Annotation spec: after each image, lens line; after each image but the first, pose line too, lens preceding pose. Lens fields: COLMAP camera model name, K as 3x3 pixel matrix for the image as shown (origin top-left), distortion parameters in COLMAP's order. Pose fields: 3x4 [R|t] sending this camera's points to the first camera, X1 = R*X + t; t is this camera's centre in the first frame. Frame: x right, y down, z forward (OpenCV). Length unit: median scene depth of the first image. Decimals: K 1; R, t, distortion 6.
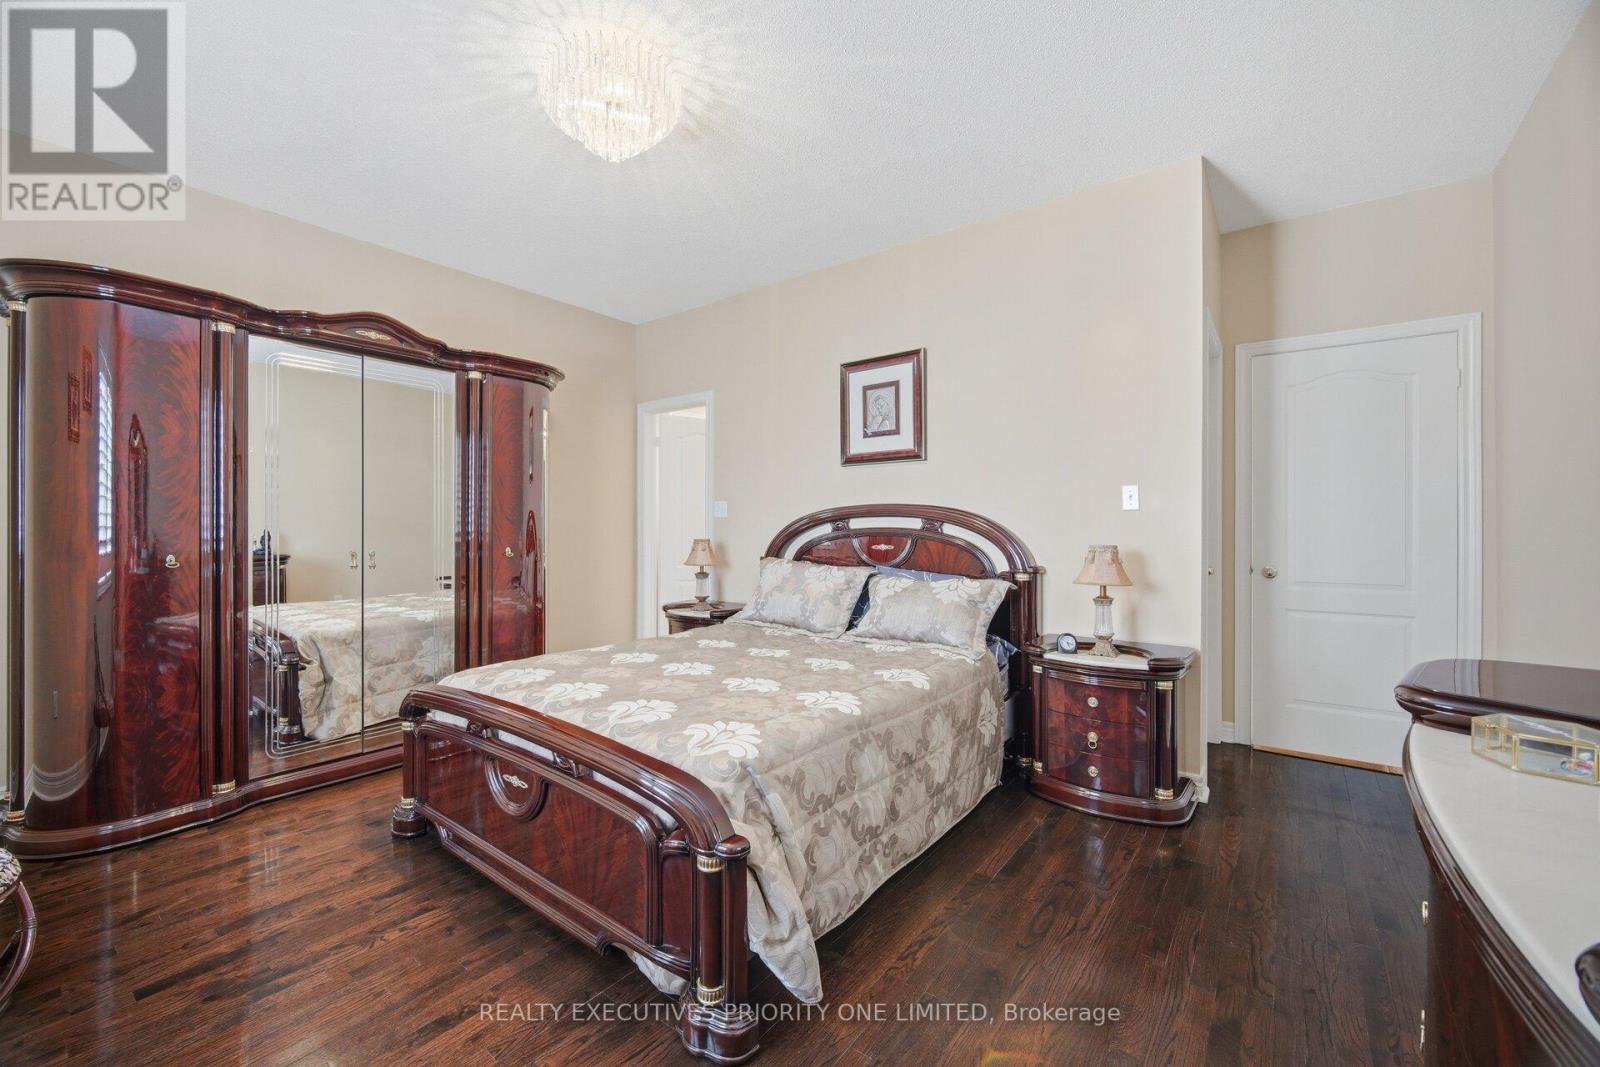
lens RADIAL K [[642.9, 0, 809.8], [0, 642.9, 530.9], [0, 0, 1]] dist [0.001545, -0.000090]
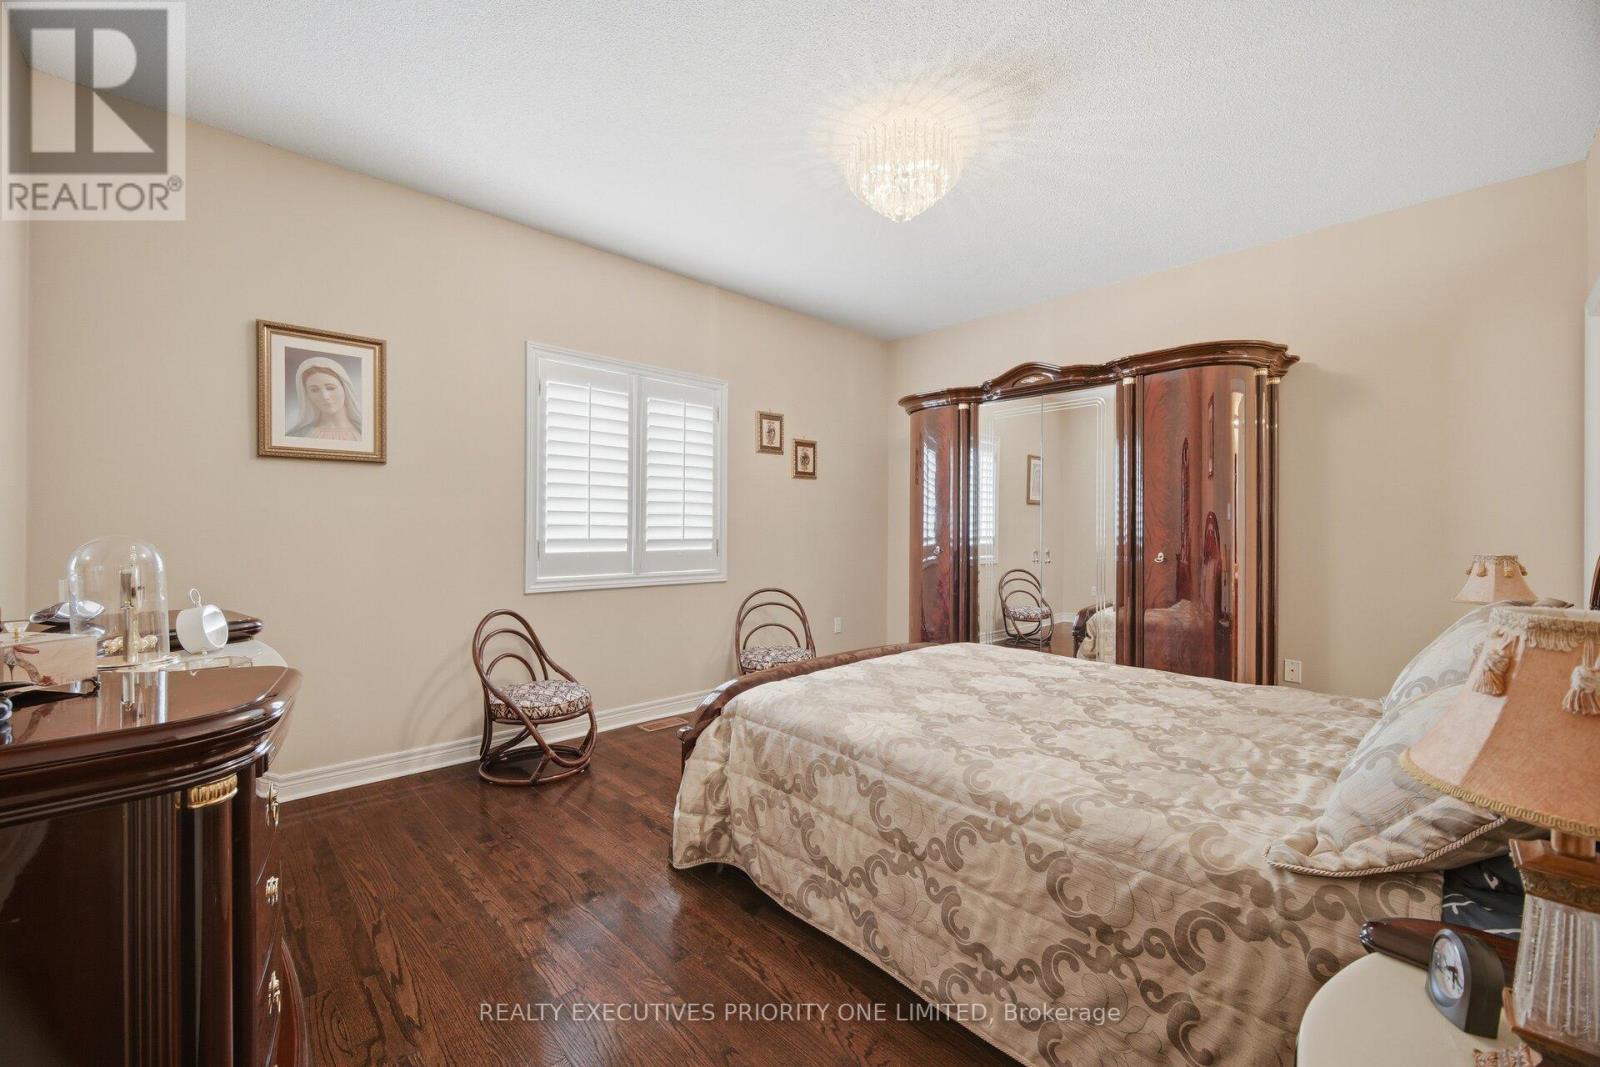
lens RADIAL K [[695.8, 0, 808.3], [0, 695.8, 528.1], [0, 0, 1]] dist [-0.000163, -0.000009]
pose [[-0.180760, 0.000134, -0.983527, 0.929877], [-0.013334, 0.999908, 0.002586, -0.008354], [0.983437, 0.013582, -0.180742, 0.996840]]
